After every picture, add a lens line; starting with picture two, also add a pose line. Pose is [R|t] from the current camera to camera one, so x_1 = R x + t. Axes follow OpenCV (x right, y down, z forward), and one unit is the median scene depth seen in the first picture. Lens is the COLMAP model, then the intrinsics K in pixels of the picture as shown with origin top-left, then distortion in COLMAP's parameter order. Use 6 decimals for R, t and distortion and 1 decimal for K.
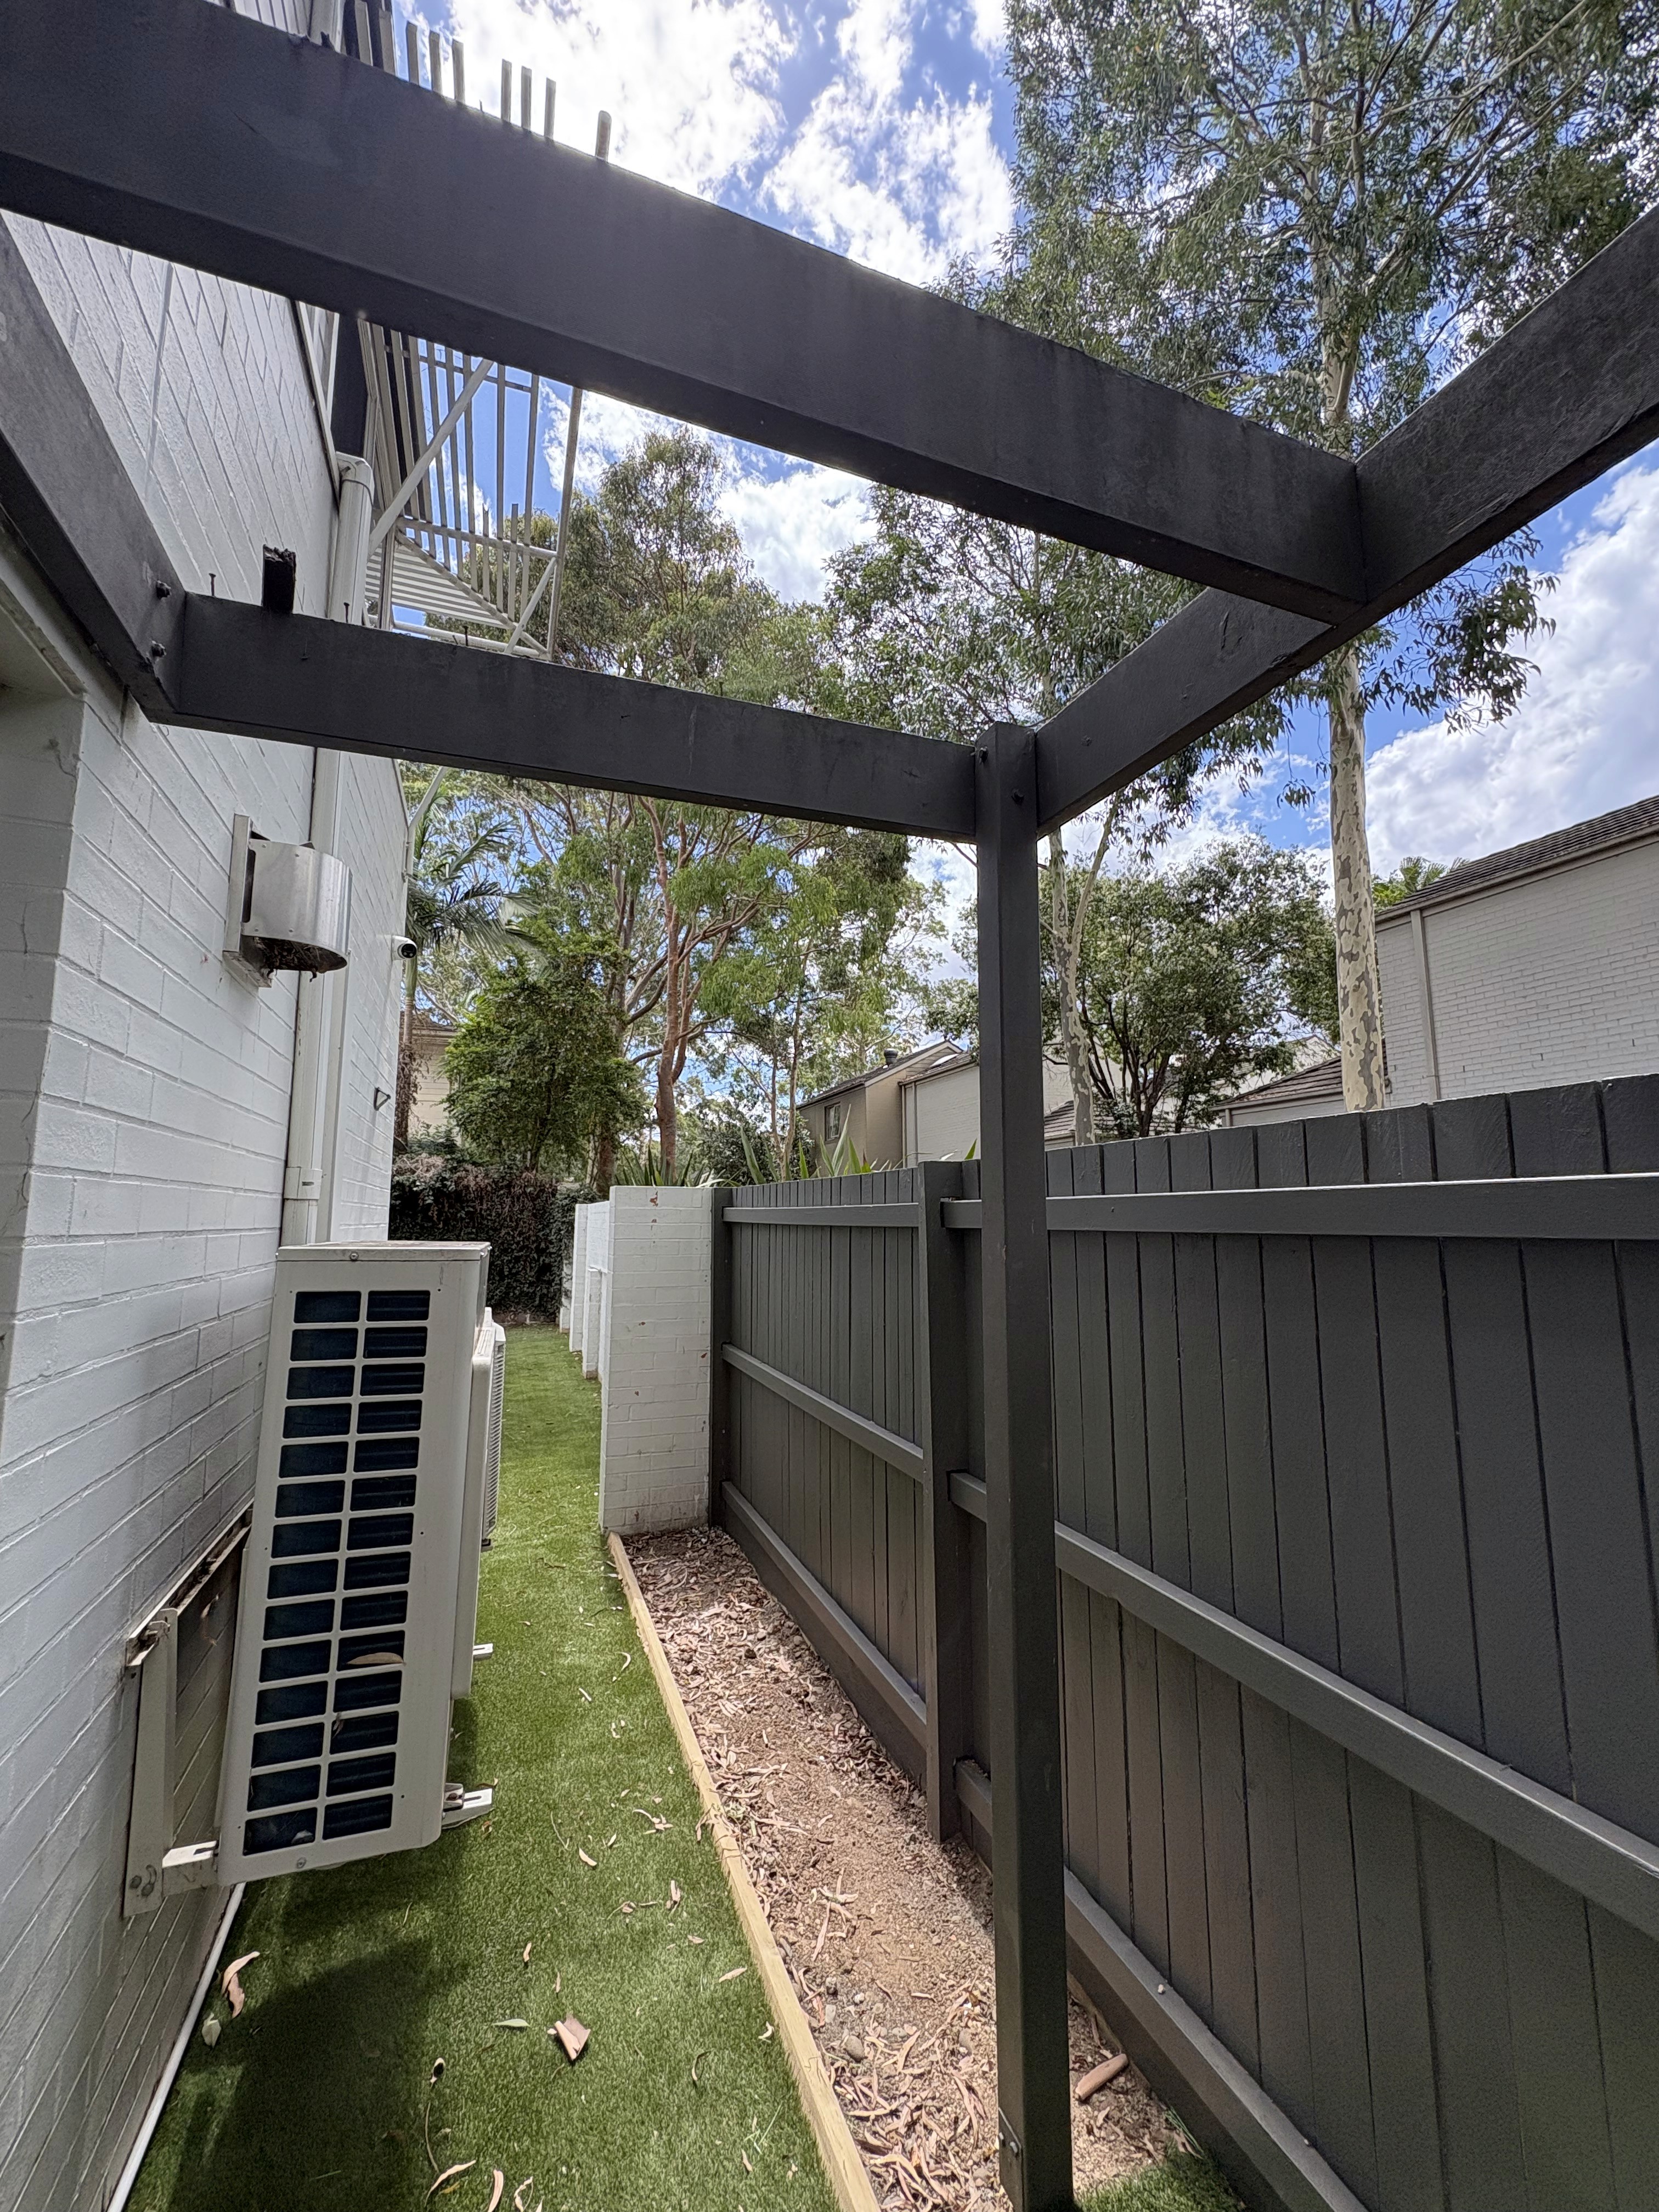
lens RADIAL K [[864.9, 0, 807.9], [0, 864.9, 1107.3], [0, 0, 1]] dist [0.001101, -0.000122]
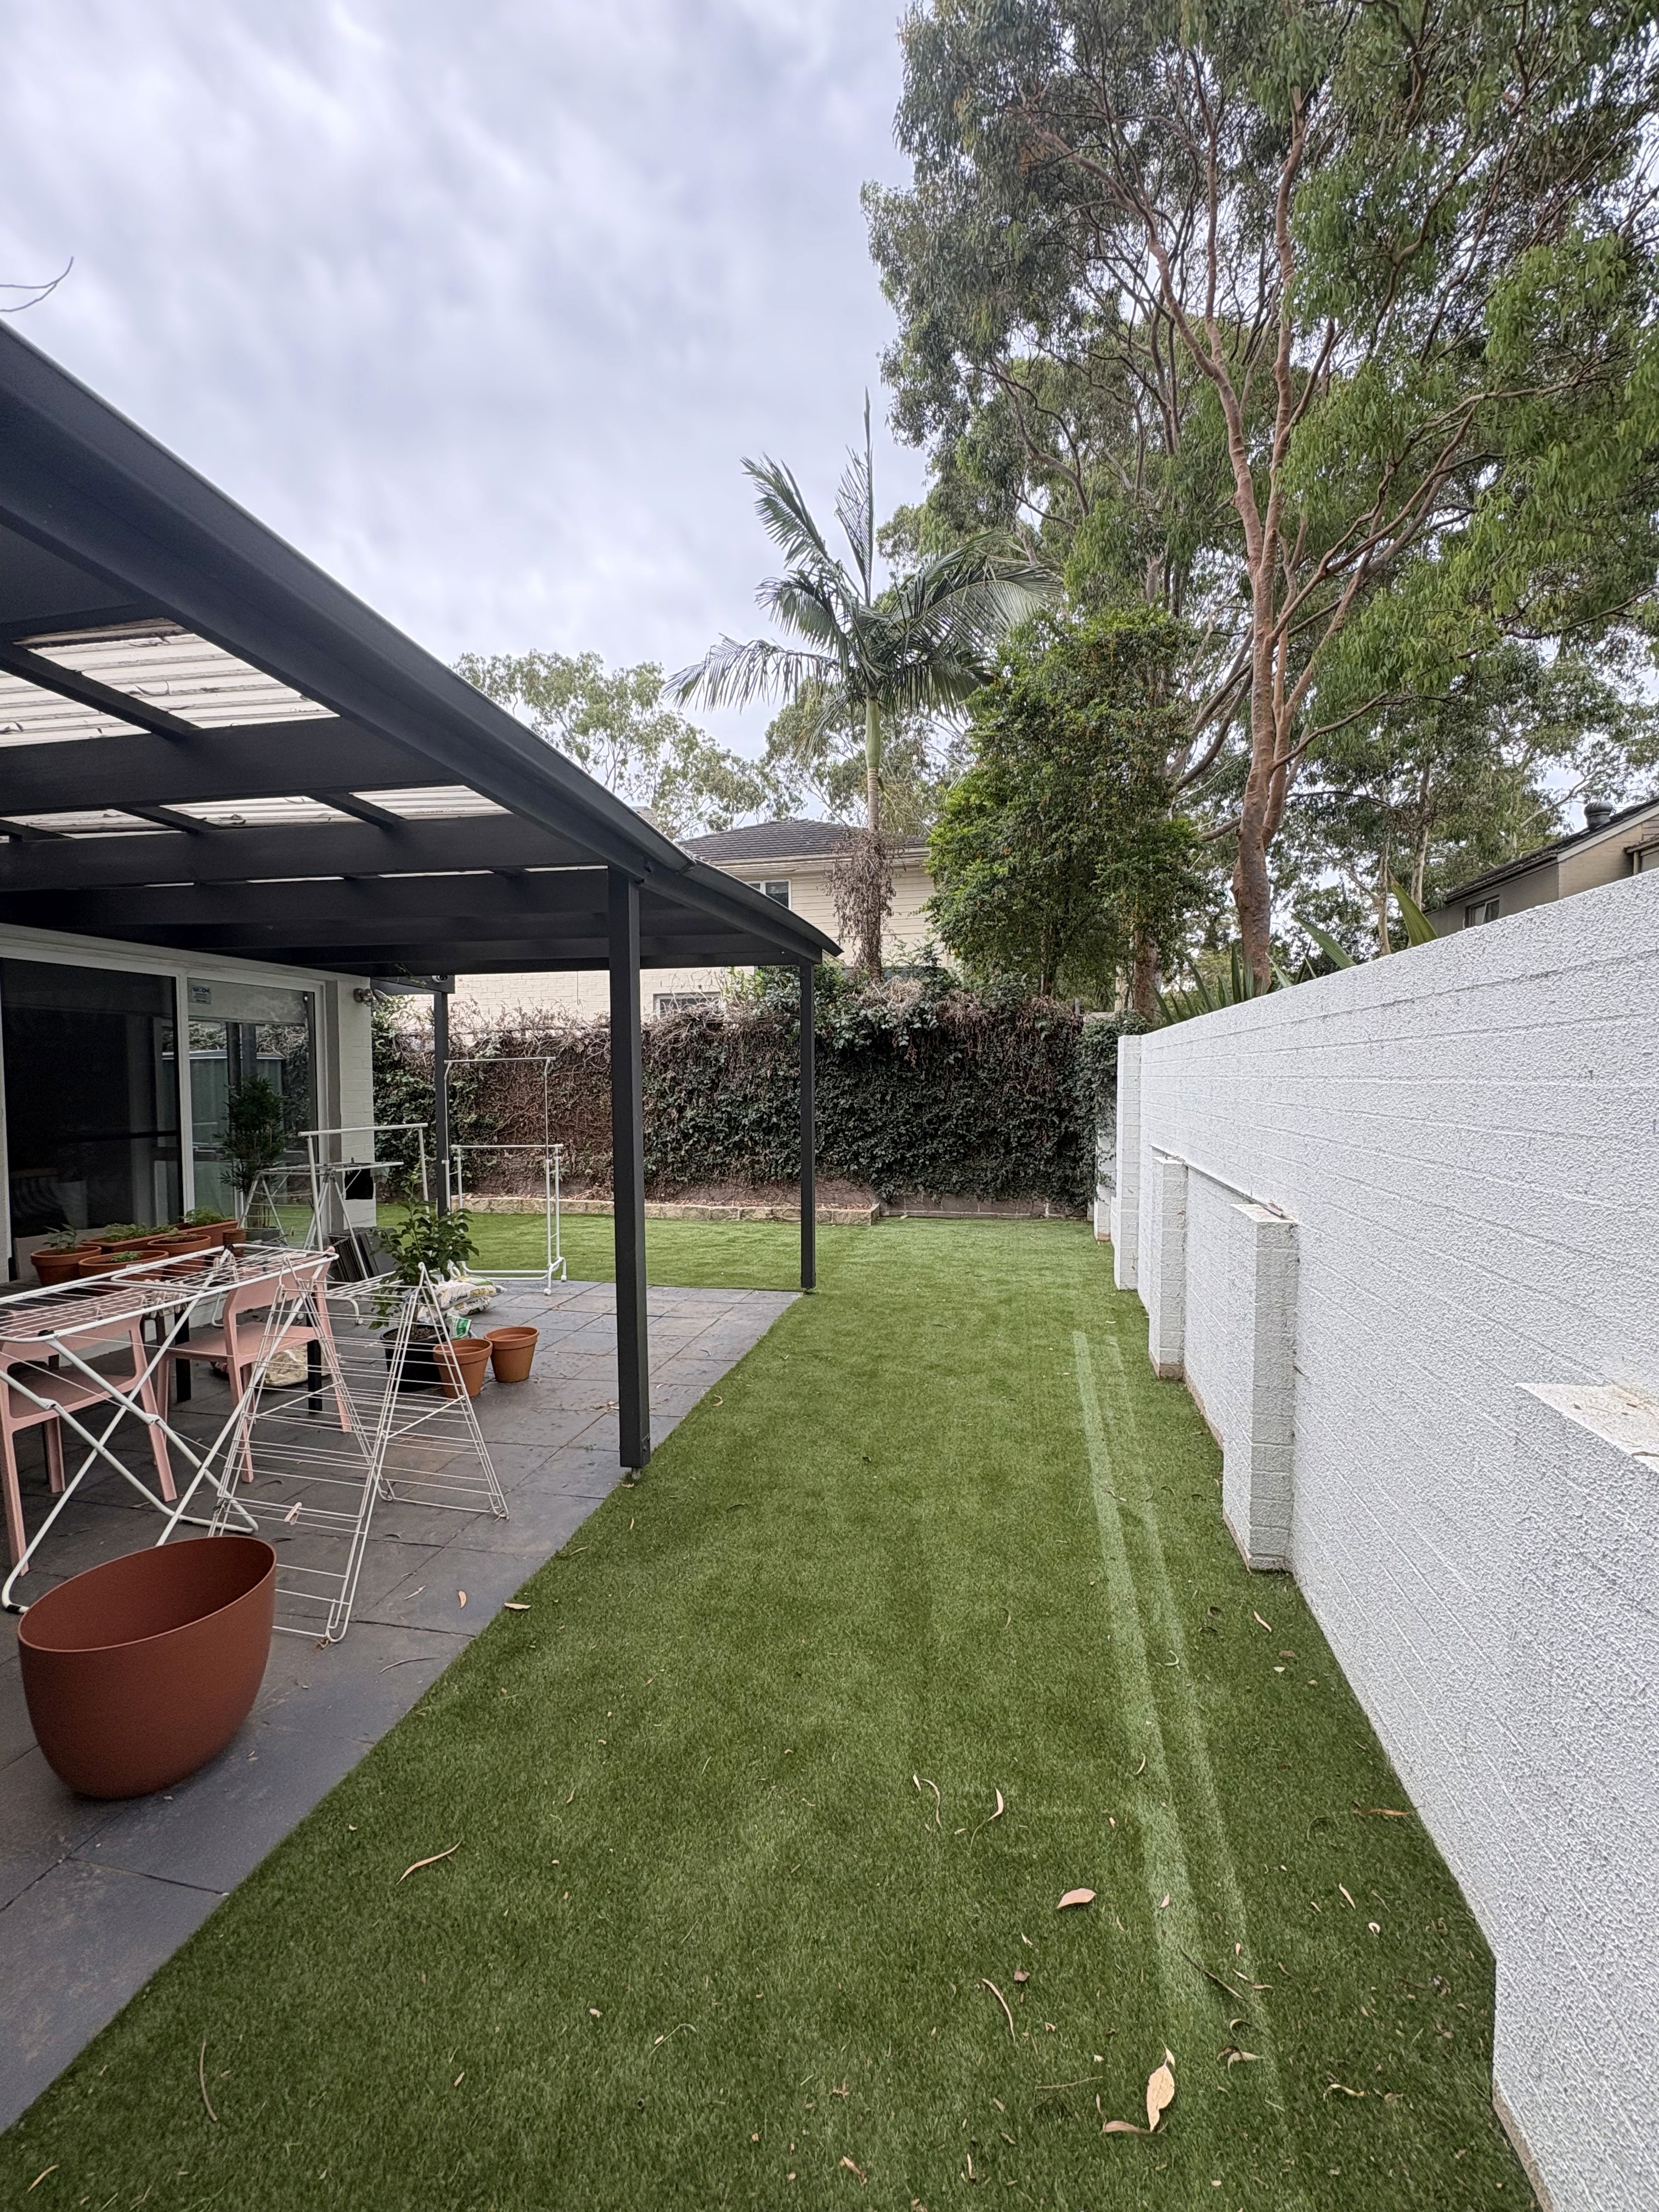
lens RADIAL K [[864.9, 0, 807.9], [0, 864.9, 1107.3], [0, 0, 1]] dist [0.001101, -0.000122]
pose [[0.833488, 0.012802, -0.552390, -0.099205], [0.079970, 0.986410, 0.143526, 0.047879], [0.546720, -0.163801, 0.821137, 0.330620]]
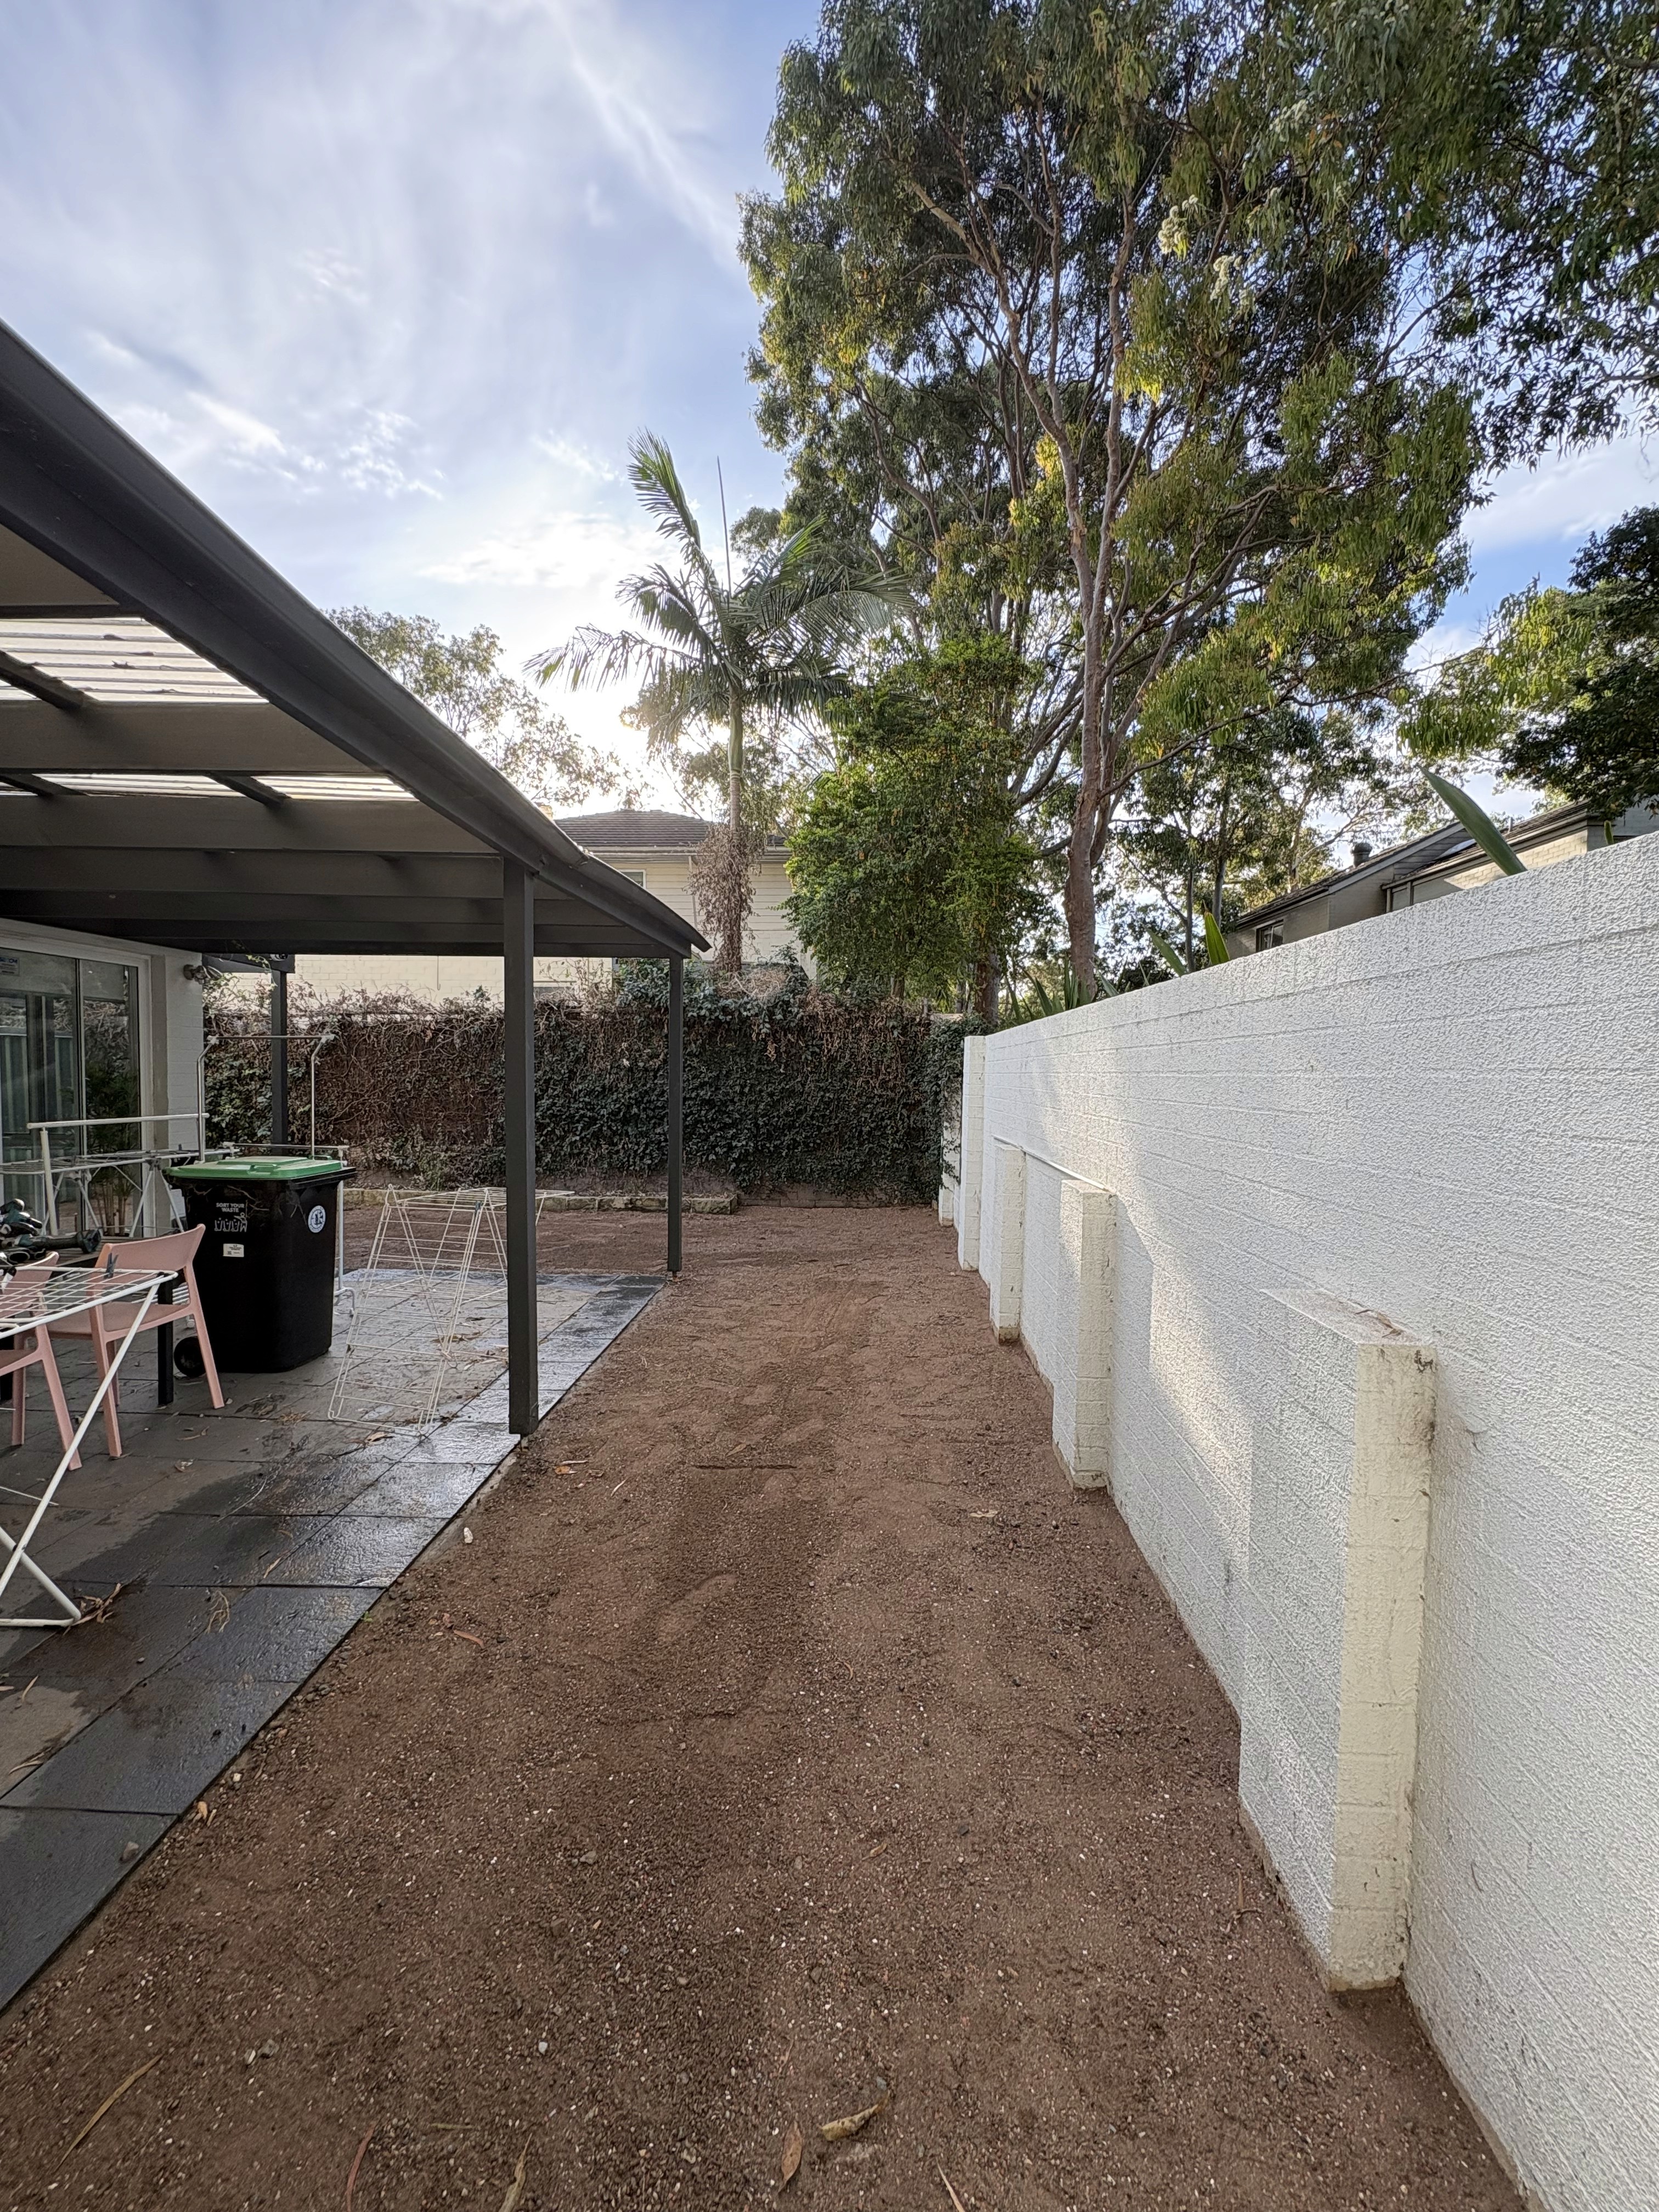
lens RADIAL K [[864.9, 0, 807.9], [0, 864.9, 1107.3], [0, 0, 1]] dist [0.001101, -0.000122]
pose [[0.915927, 0.025505, -0.400533, -0.098110], [0.043075, 0.985967, 0.161288, 0.046504], [0.399026, -0.164981, 0.901975, 0.312124]]
